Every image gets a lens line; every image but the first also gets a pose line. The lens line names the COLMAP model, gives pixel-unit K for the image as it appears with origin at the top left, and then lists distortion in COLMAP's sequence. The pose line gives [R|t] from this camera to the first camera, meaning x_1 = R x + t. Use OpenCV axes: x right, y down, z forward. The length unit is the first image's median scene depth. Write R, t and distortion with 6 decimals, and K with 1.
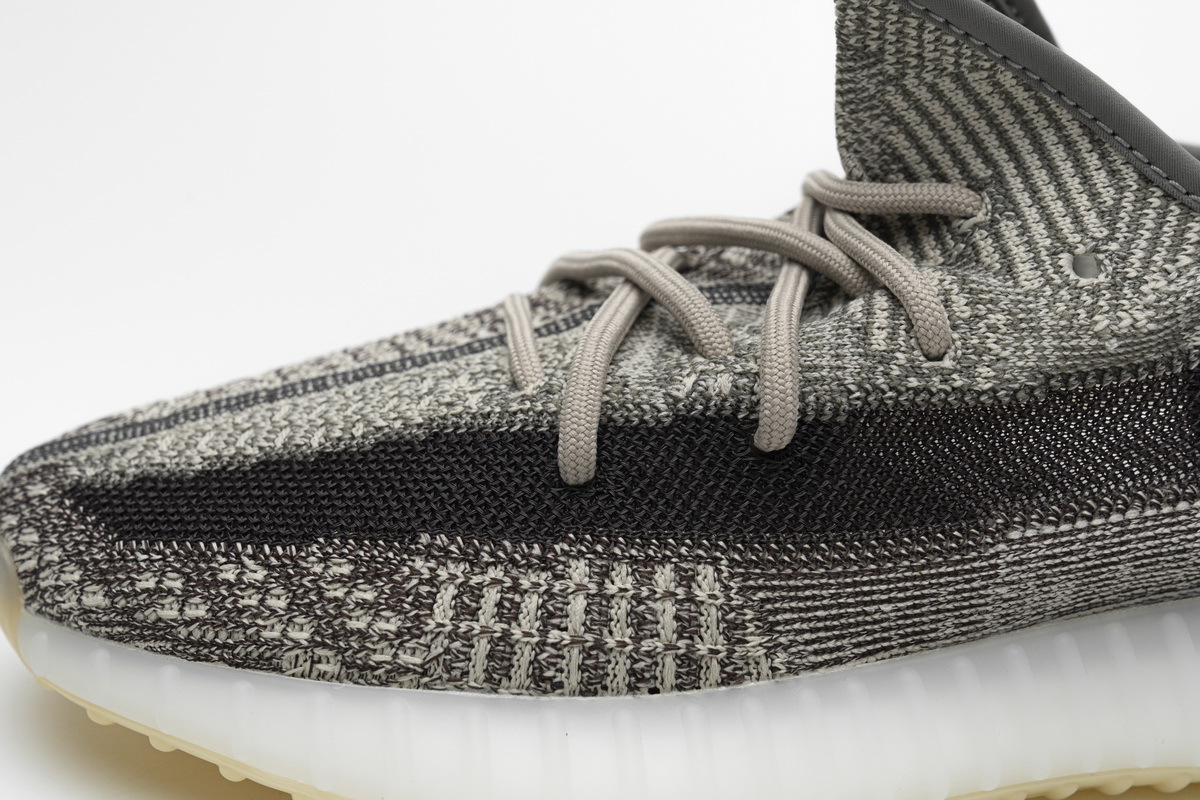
lens RADIAL K [[1747.6, 0, 672.8], [0, 1747.6, 398.8], [0, 0, 1]] dist [0.000017, 0.052224]
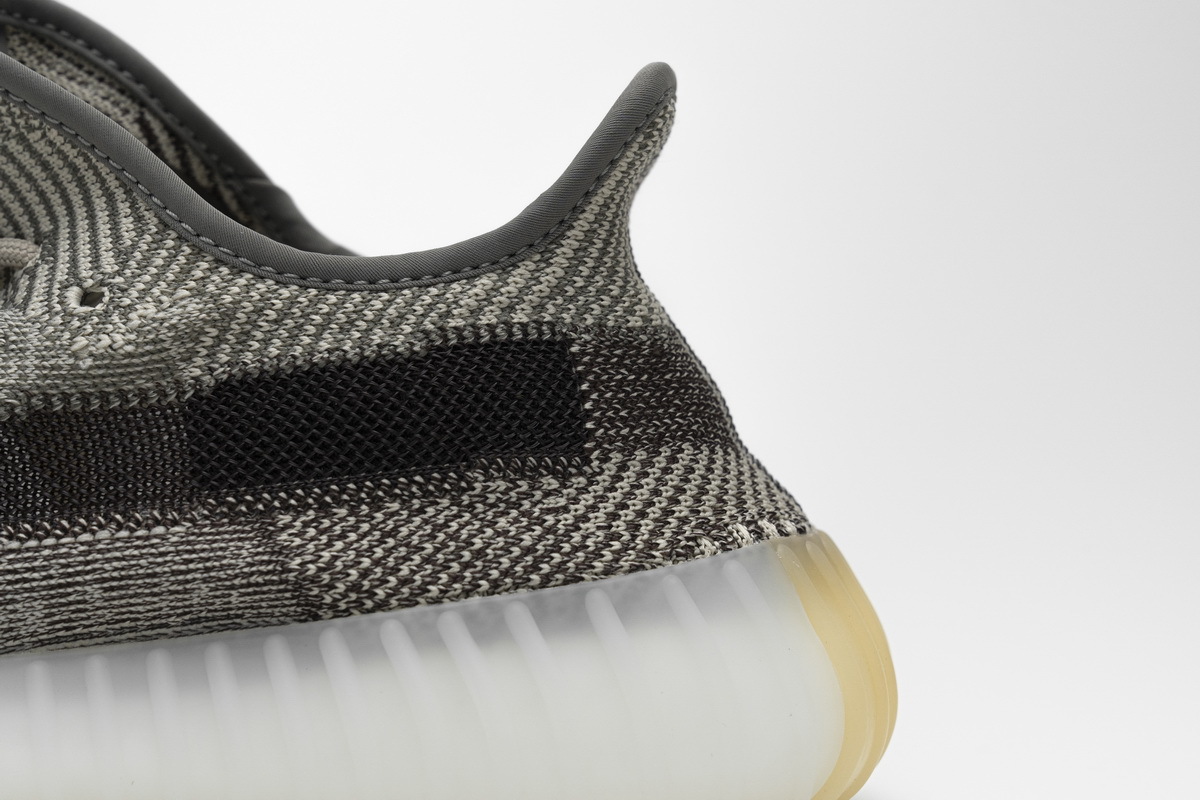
lens RADIAL K [[1747.6, 0, 672.8], [0, 1747.6, 398.8], [0, 0, 1]] dist [0.000017, 0.052224]
pose [[0.993372, 0.016300, -0.113782, 0.696694], [-0.047387, 0.959934, -0.276192, 0.251177], [0.104721, 0.279753, 0.954344, 0.062202]]
